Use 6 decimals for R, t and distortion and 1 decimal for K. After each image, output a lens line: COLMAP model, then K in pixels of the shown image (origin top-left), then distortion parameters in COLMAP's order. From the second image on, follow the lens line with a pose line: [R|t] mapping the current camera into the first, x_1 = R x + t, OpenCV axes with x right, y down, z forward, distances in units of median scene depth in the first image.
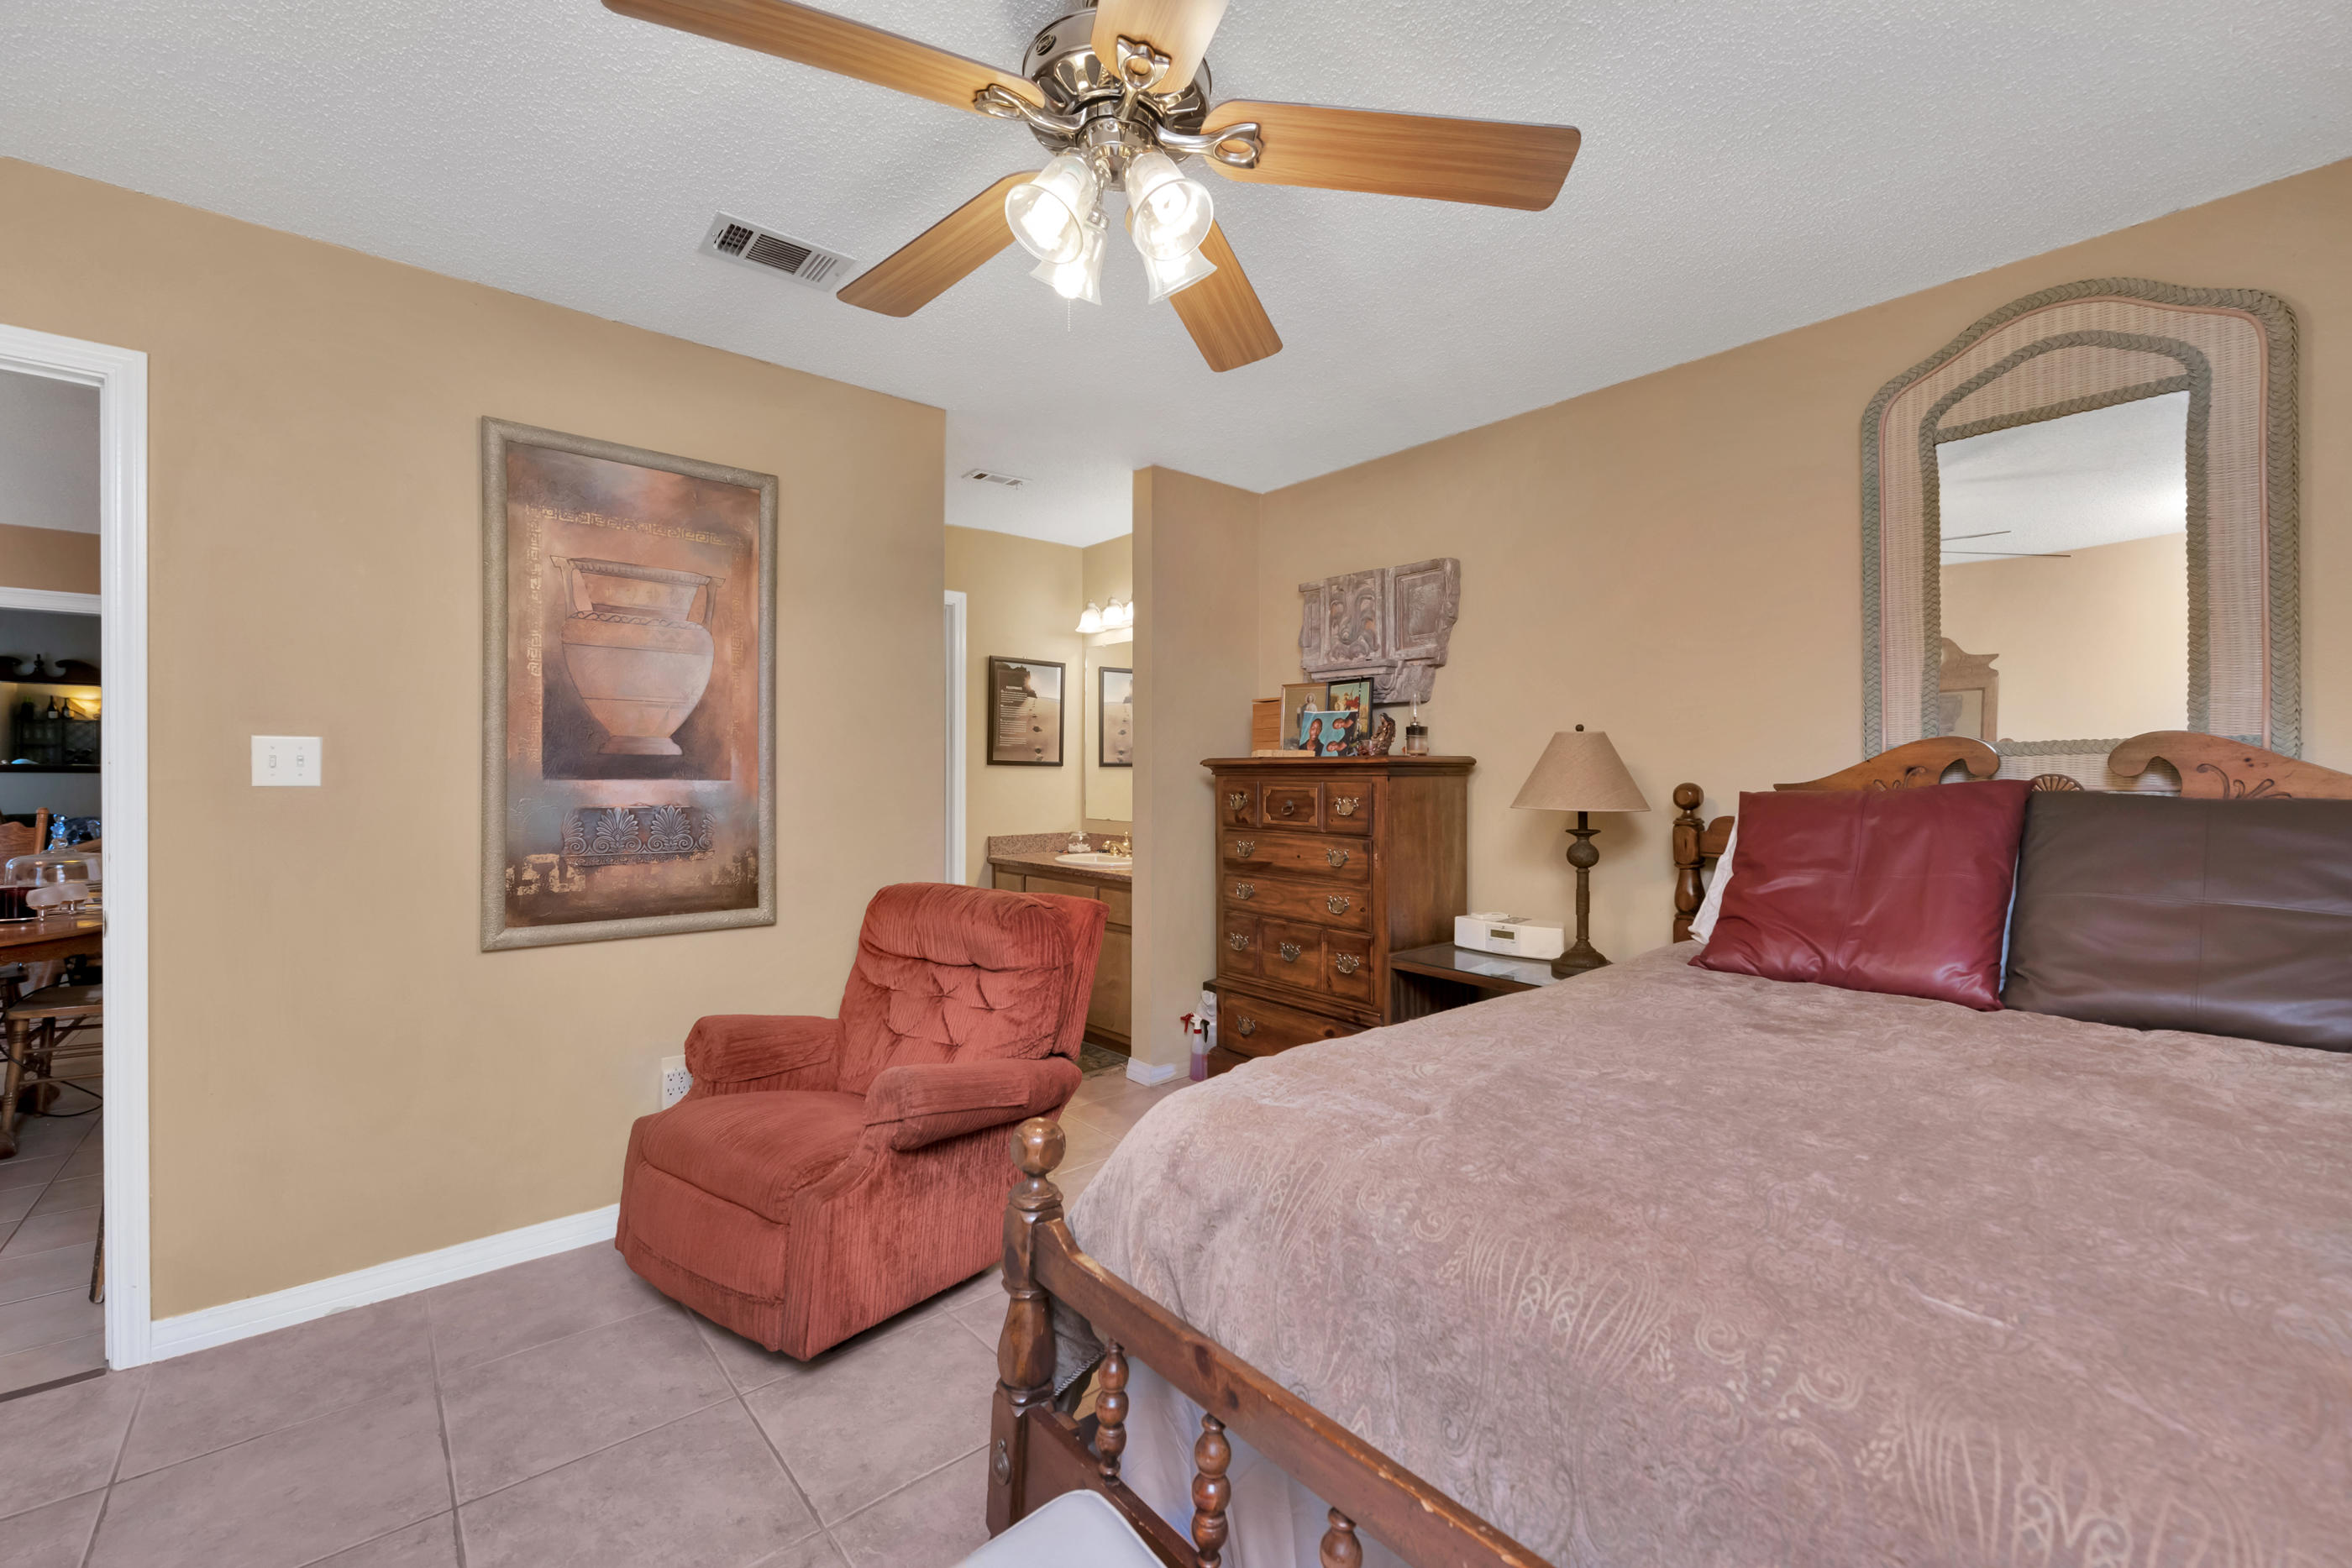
lens RADIAL K [[980.1, 0, 1173.4], [0, 980.1, 779.6], [0, 0, 1]] dist [0.000691, 0.000094]
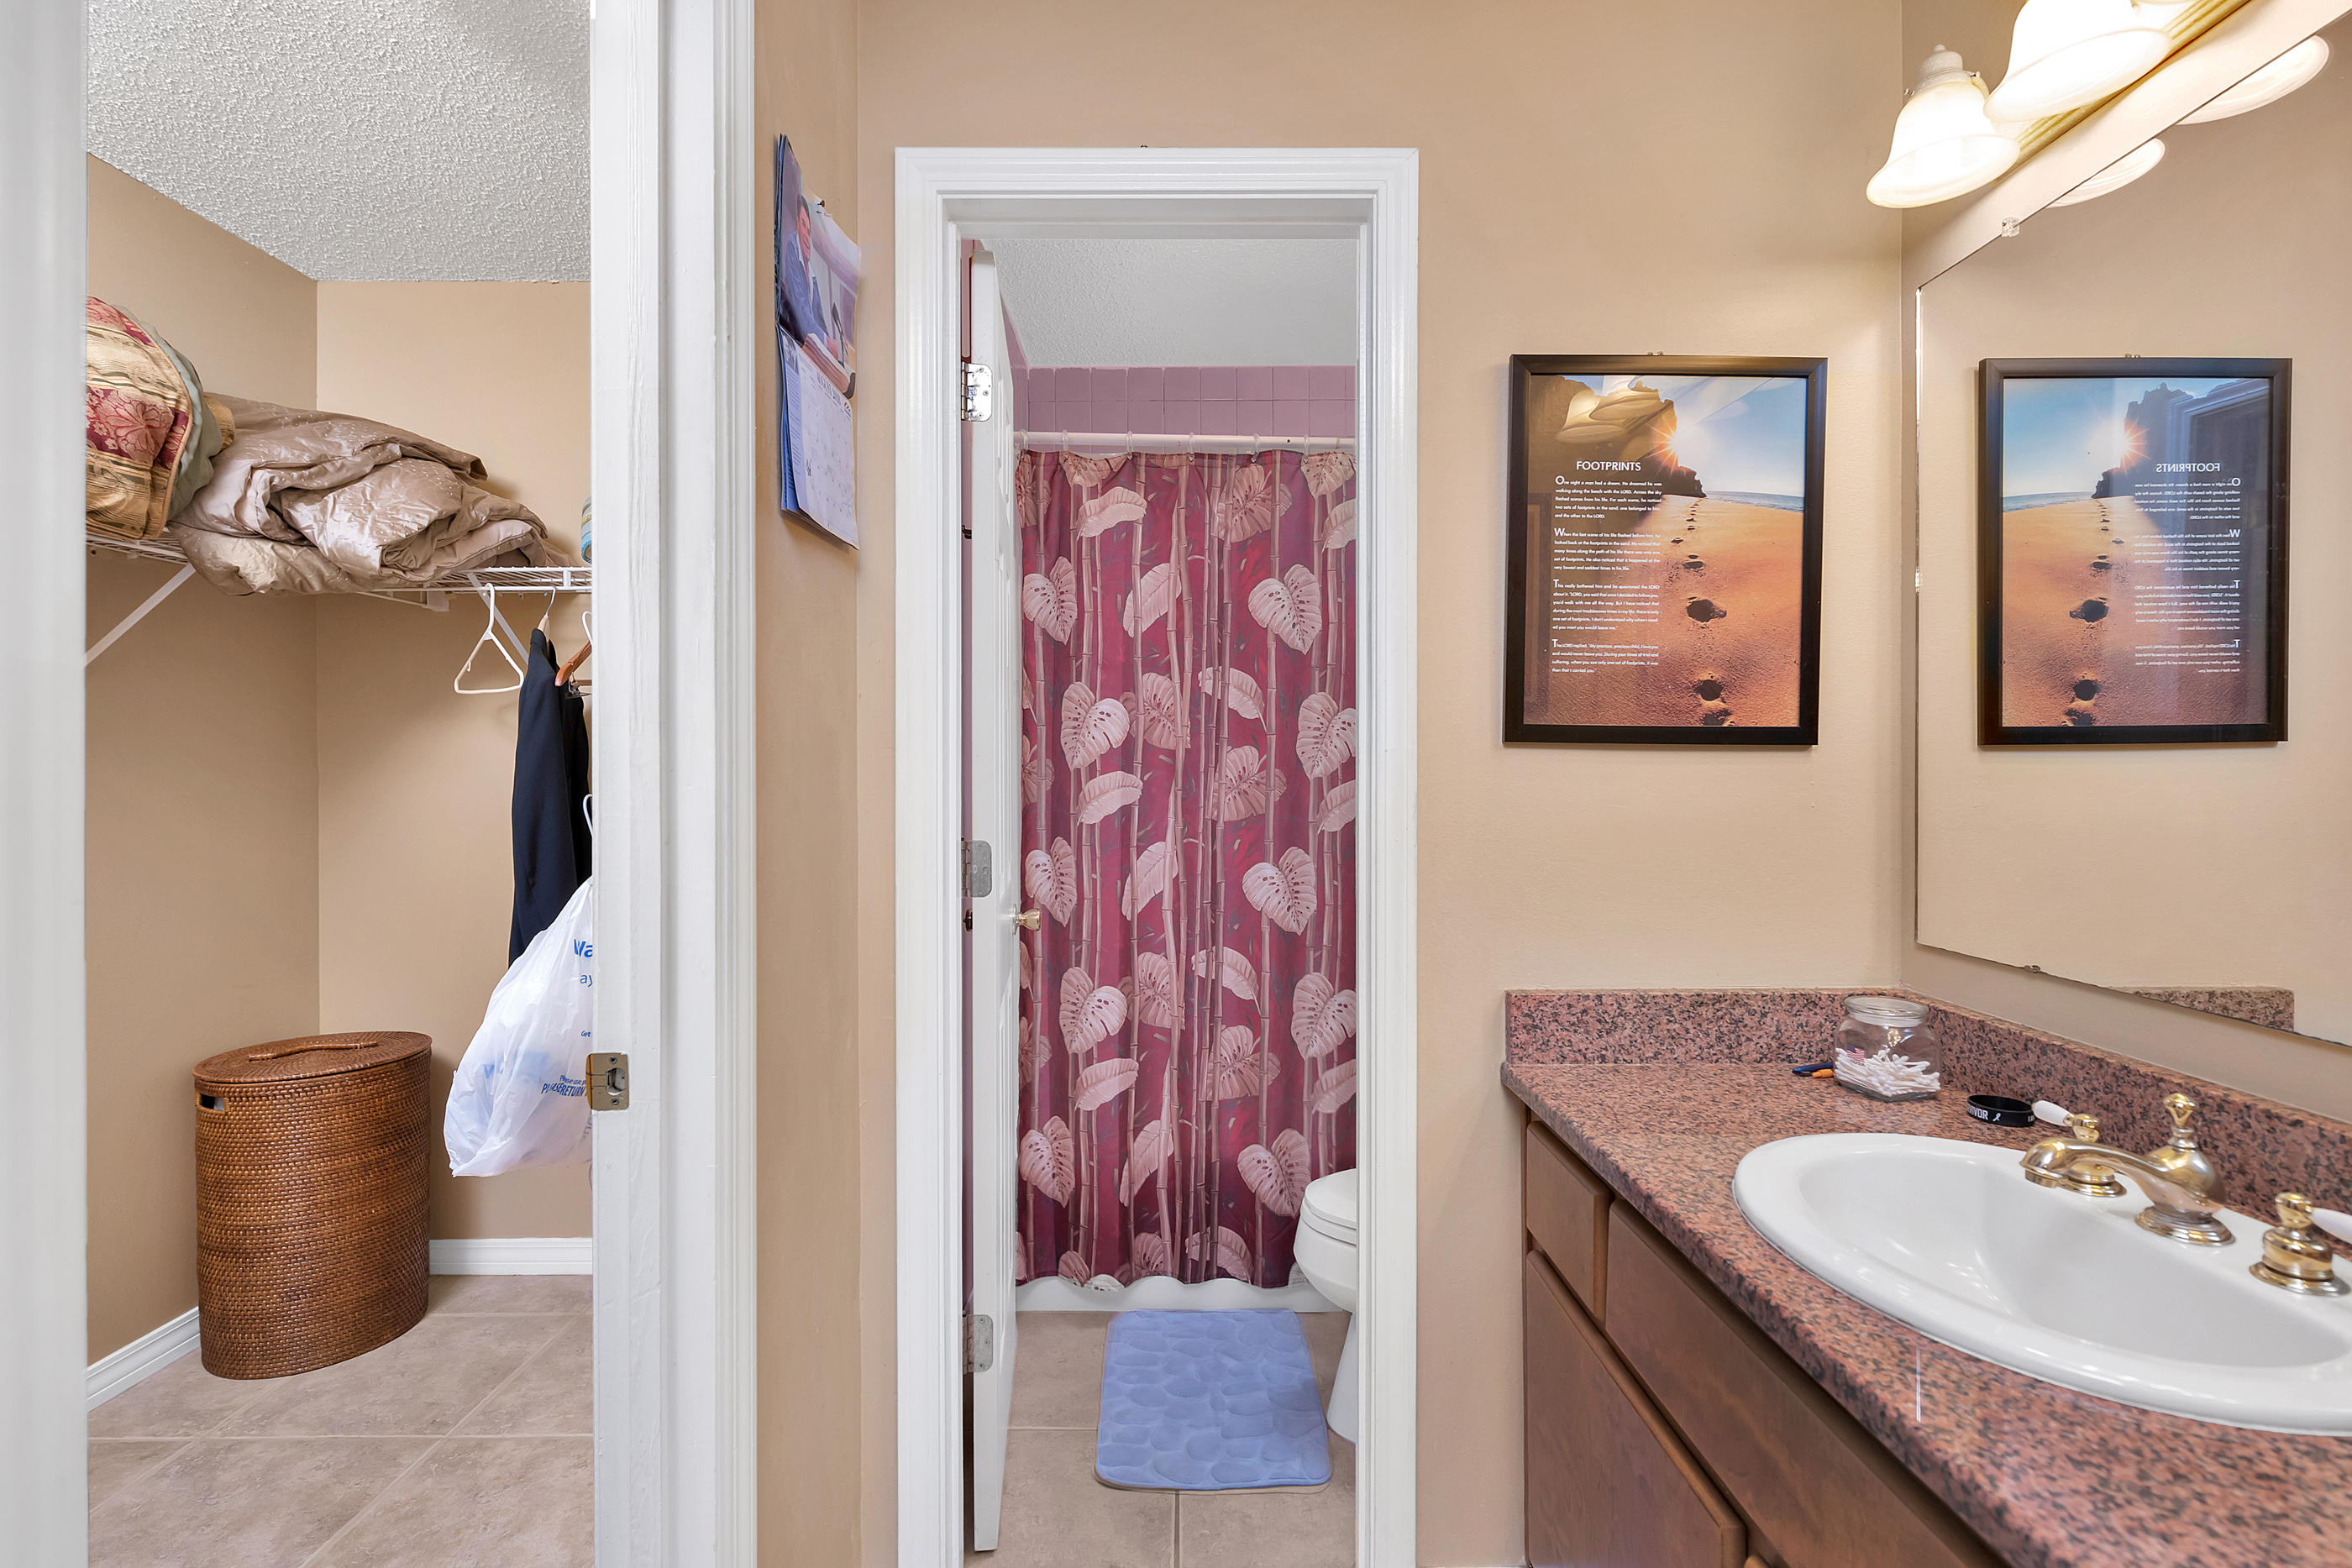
lens RADIAL K [[1052.7, 0, 1178.1], [0, 1052.7, 780.6], [0, 0, 1]] dist [-0.000928, -0.000056]
pose [[0.758428, -0.002415, -0.651752, -0.058083], [0.000341, 0.999994, -0.003308, -0.002146], [0.651756, 0.002286, 0.758425, 0.679398]]
